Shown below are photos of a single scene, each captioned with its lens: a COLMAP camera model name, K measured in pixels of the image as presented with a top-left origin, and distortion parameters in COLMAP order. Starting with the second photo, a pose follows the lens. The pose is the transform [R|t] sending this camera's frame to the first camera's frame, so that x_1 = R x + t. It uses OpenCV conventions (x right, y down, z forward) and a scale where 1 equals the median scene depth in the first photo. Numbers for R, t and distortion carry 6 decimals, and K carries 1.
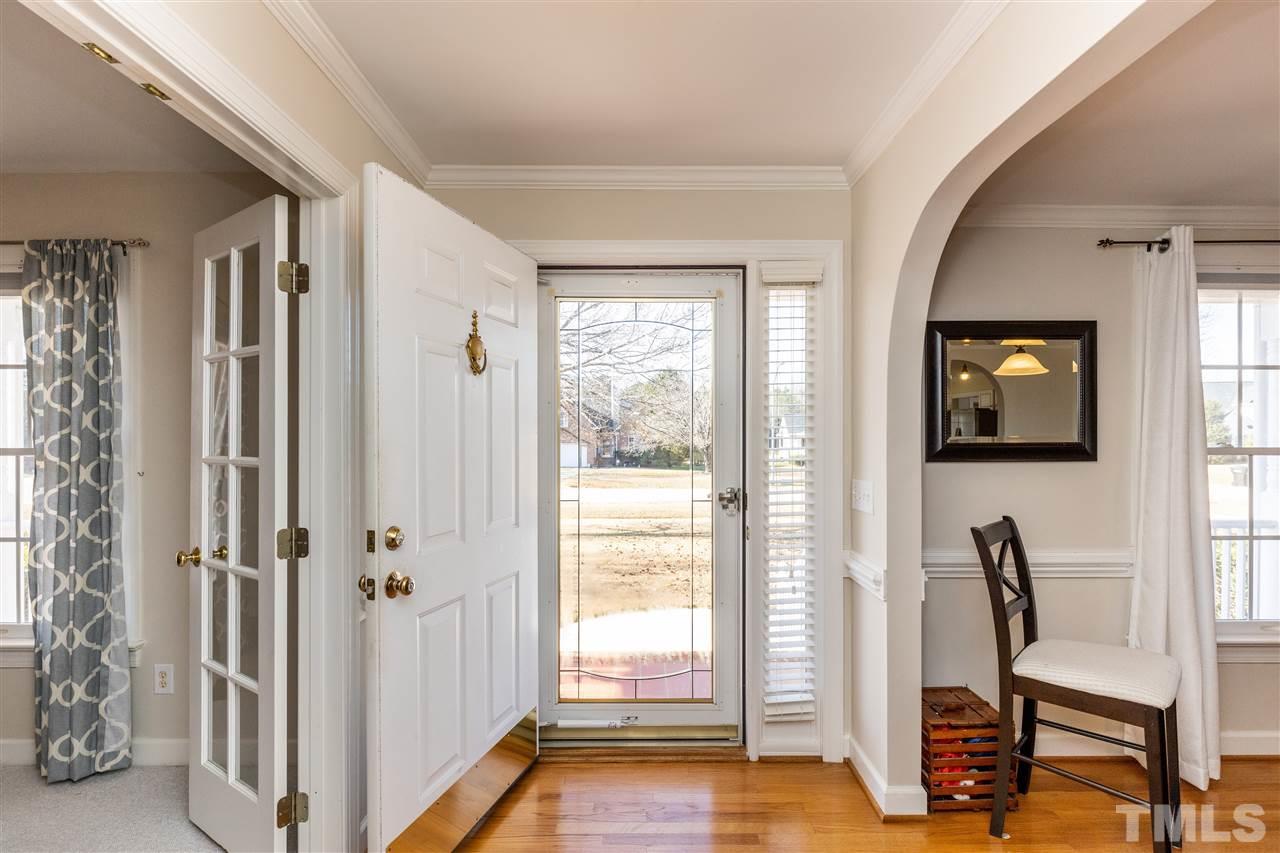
lens RADIAL K [[576.1, 0, 640.8], [0, 576.1, 433.8], [0, 0, 1]] dist [0.002467, 0.000135]
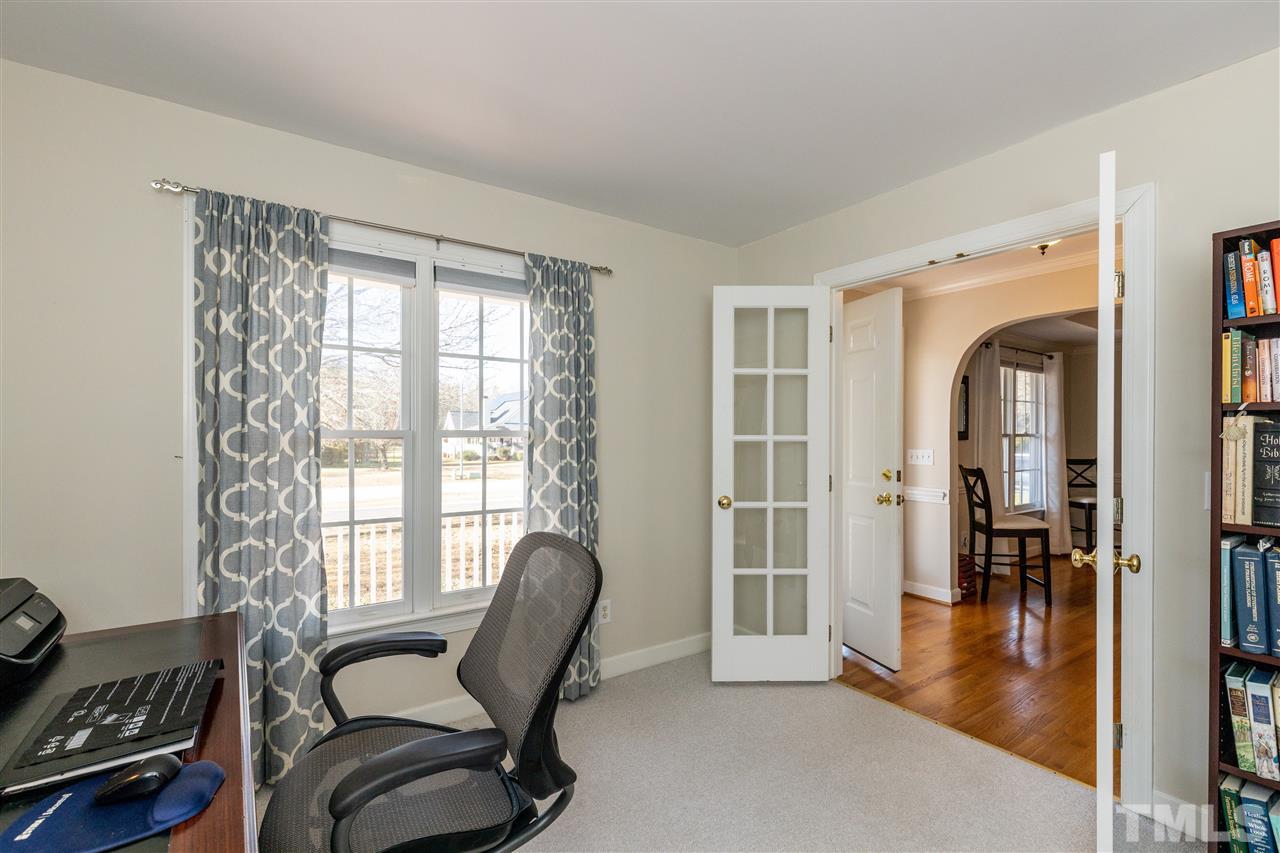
lens RADIAL K [[576.1, 0, 640.2], [0, 576.1, 431.9], [0, 0, 1]] dist [0.002467, 0.000135]
pose [[0.821978, 0.007227, 0.569474, -1.567995], [-0.009251, 0.999957, 0.000663, 0.026849], [-0.569444, -0.005813, 0.822009, -0.099110]]
